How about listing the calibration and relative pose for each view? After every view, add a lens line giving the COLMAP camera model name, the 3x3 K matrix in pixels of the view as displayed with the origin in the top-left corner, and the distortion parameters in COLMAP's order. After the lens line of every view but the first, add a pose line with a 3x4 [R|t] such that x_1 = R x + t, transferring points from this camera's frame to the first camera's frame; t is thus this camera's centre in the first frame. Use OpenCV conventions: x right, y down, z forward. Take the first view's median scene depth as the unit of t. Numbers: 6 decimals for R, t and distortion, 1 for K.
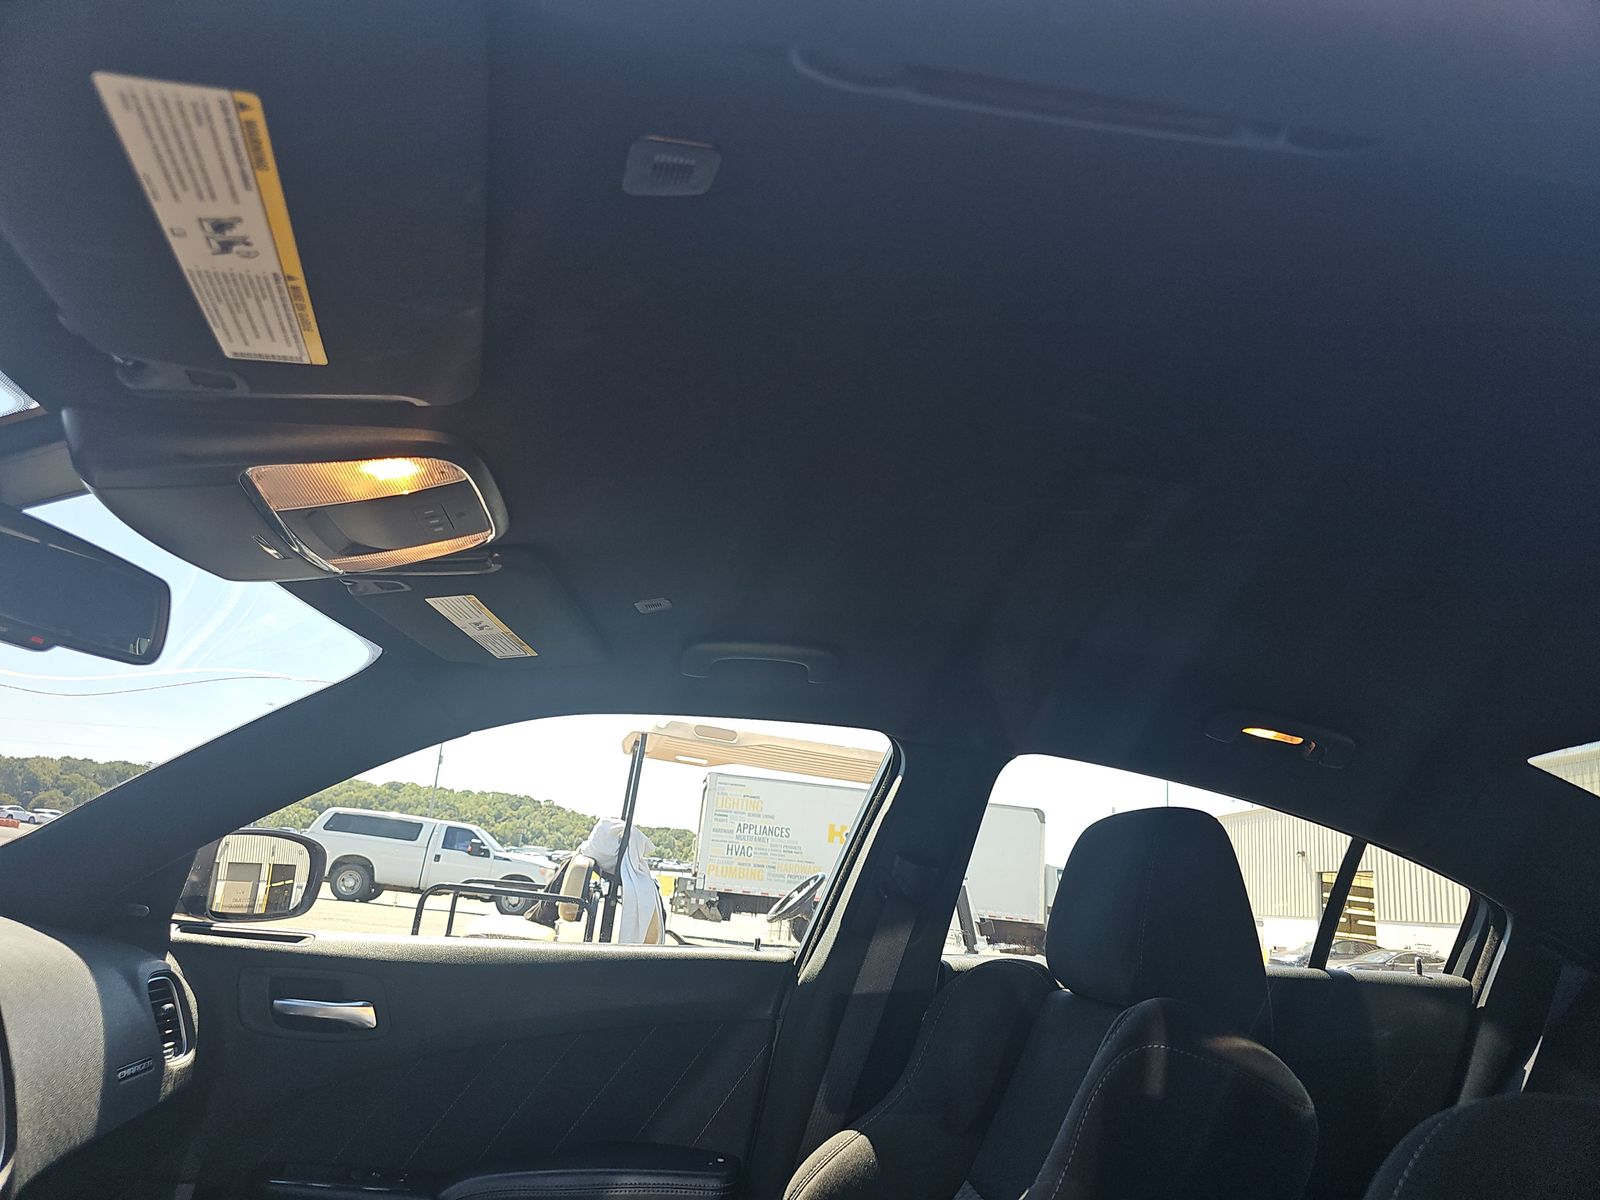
lens RADIAL K [[1097.5, 0, 802.6], [0, 1097.5, 591.8], [0, 0, 1]] dist [0.046680, -0.048488]
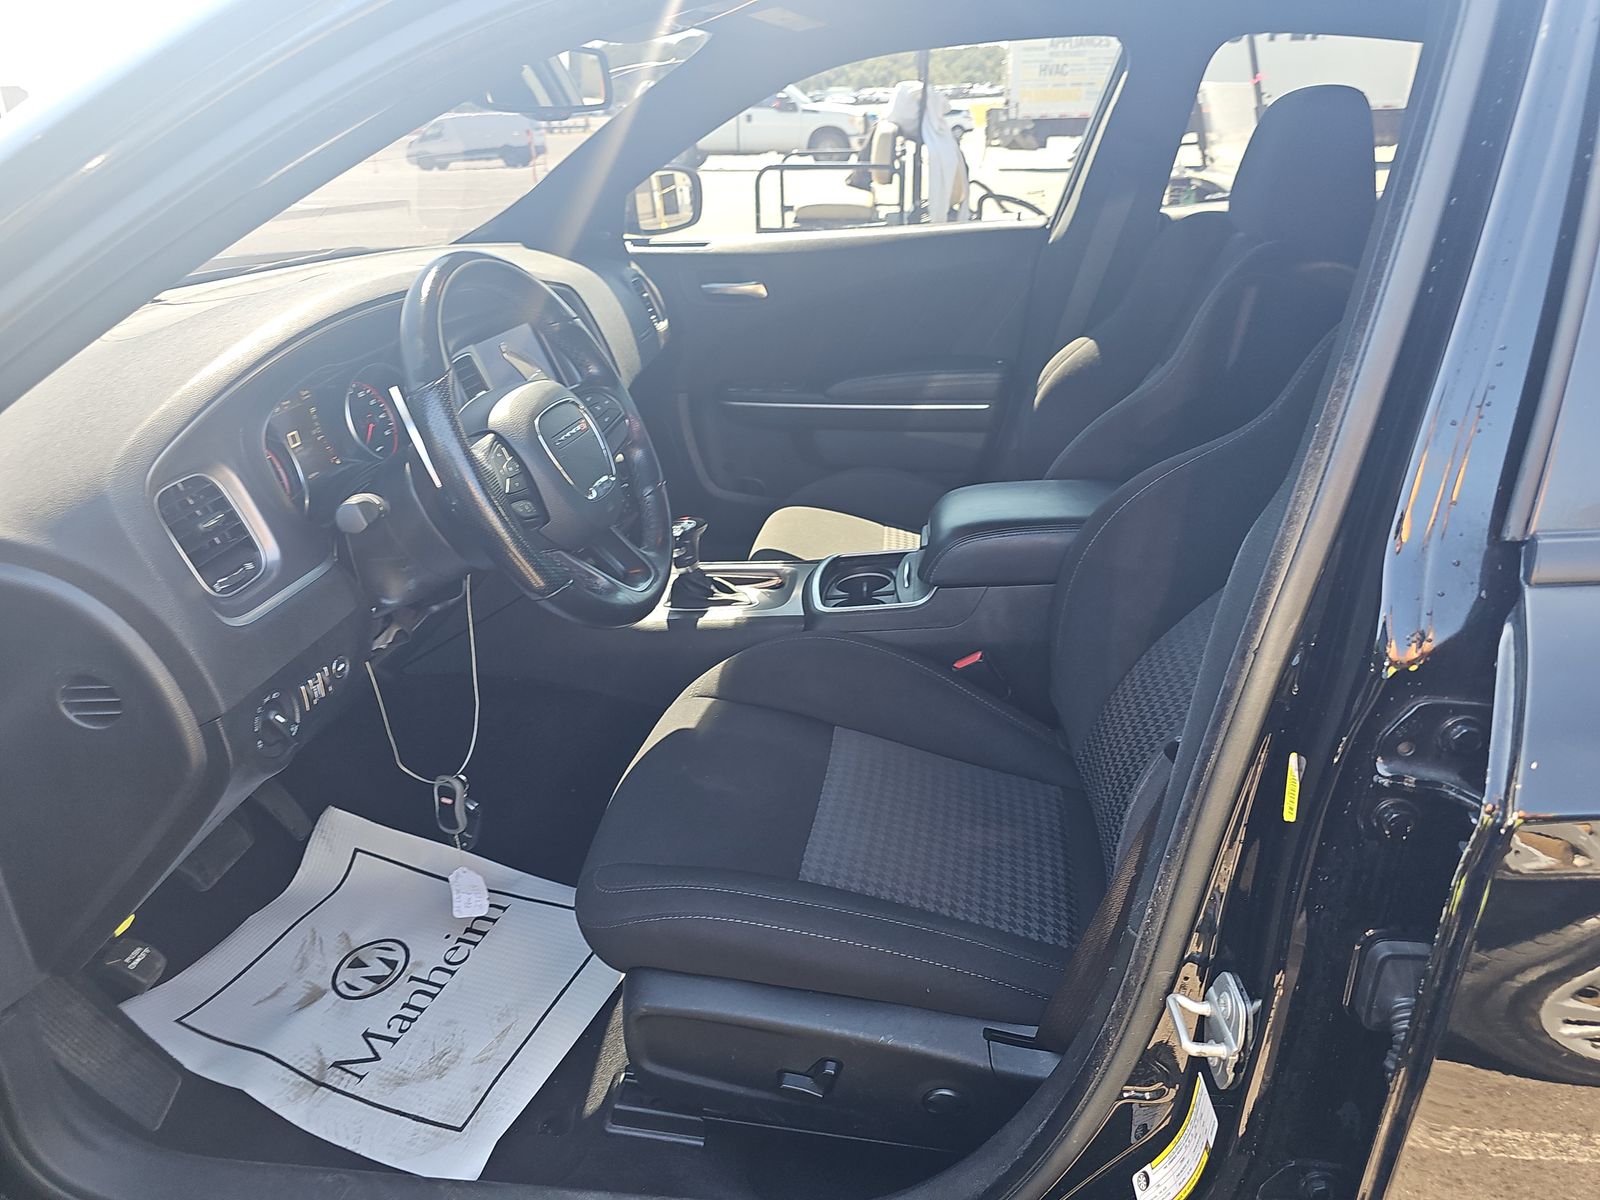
lens RADIAL K [[1097.5, 0, 802.6], [0, 1097.5, 591.8], [0, 0, 1]] dist [0.046680, -0.048488]
pose [[0.958406, -0.001478, -0.285405, 0.031876], [0.177775, 0.785398, 0.592913, -0.058995], [0.223280, -0.618989, 0.752993, -0.127123]]
